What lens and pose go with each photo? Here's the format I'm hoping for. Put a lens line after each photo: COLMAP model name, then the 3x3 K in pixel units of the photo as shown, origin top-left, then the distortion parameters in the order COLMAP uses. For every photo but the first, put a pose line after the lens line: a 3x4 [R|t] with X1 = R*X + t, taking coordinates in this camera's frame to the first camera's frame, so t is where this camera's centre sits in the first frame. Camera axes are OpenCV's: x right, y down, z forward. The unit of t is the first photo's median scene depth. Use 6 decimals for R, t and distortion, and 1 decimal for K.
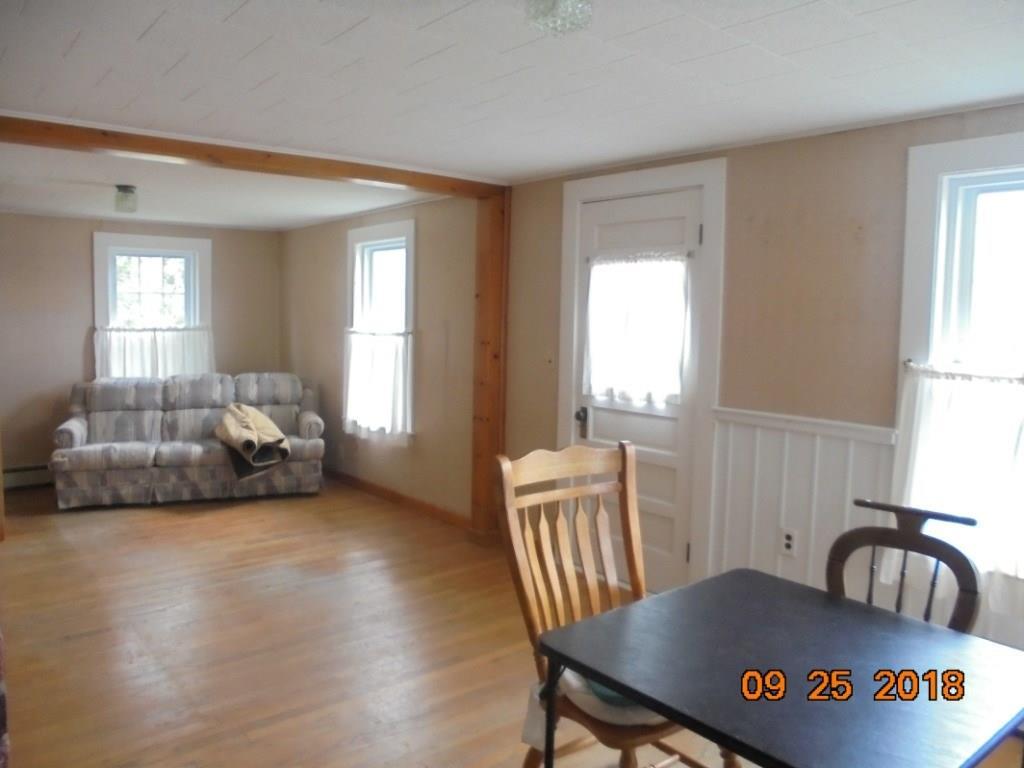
lens RADIAL K [[787.0, 0, 514.5], [0, 787.0, 379.7], [0, 0, 1]] dist [-0.098304, 0.071292]
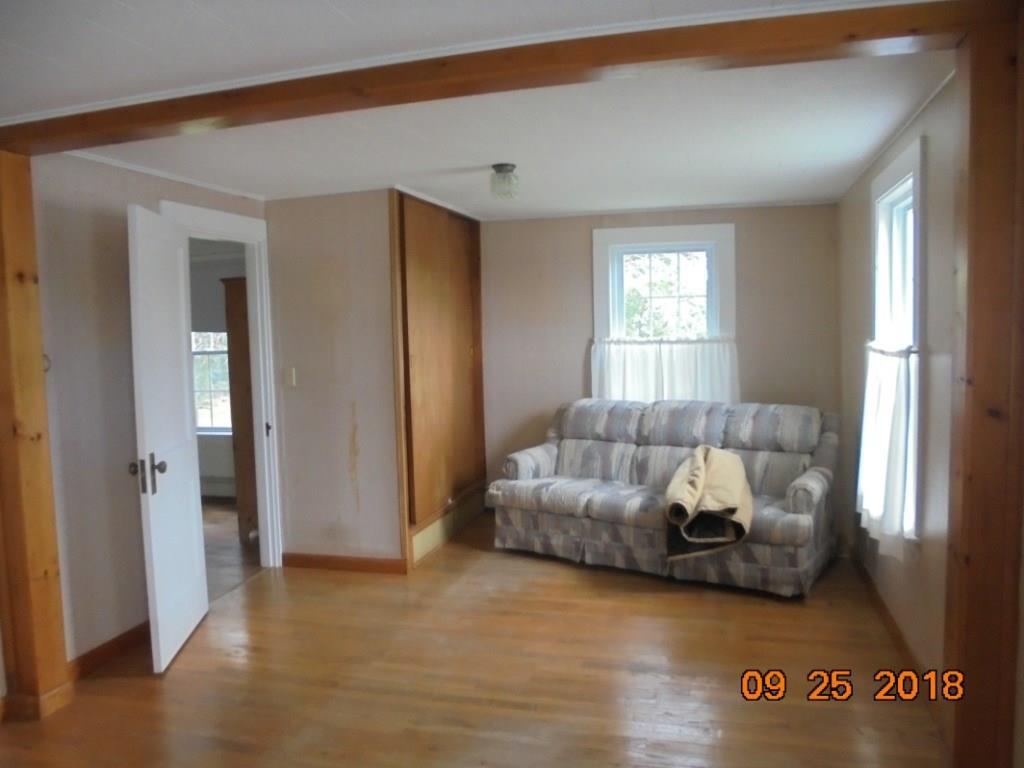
lens RADIAL K [[787.0, 0, 488.1], [0, 787.0, 366.6], [0, 0, 1]] dist [-0.098304, 0.071292]
pose [[0.564462, 0.025017, -0.825080, 0.124309], [-0.042899, 0.999079, 0.000944, -0.035235], [0.824344, 0.034863, 0.565015, 0.428533]]
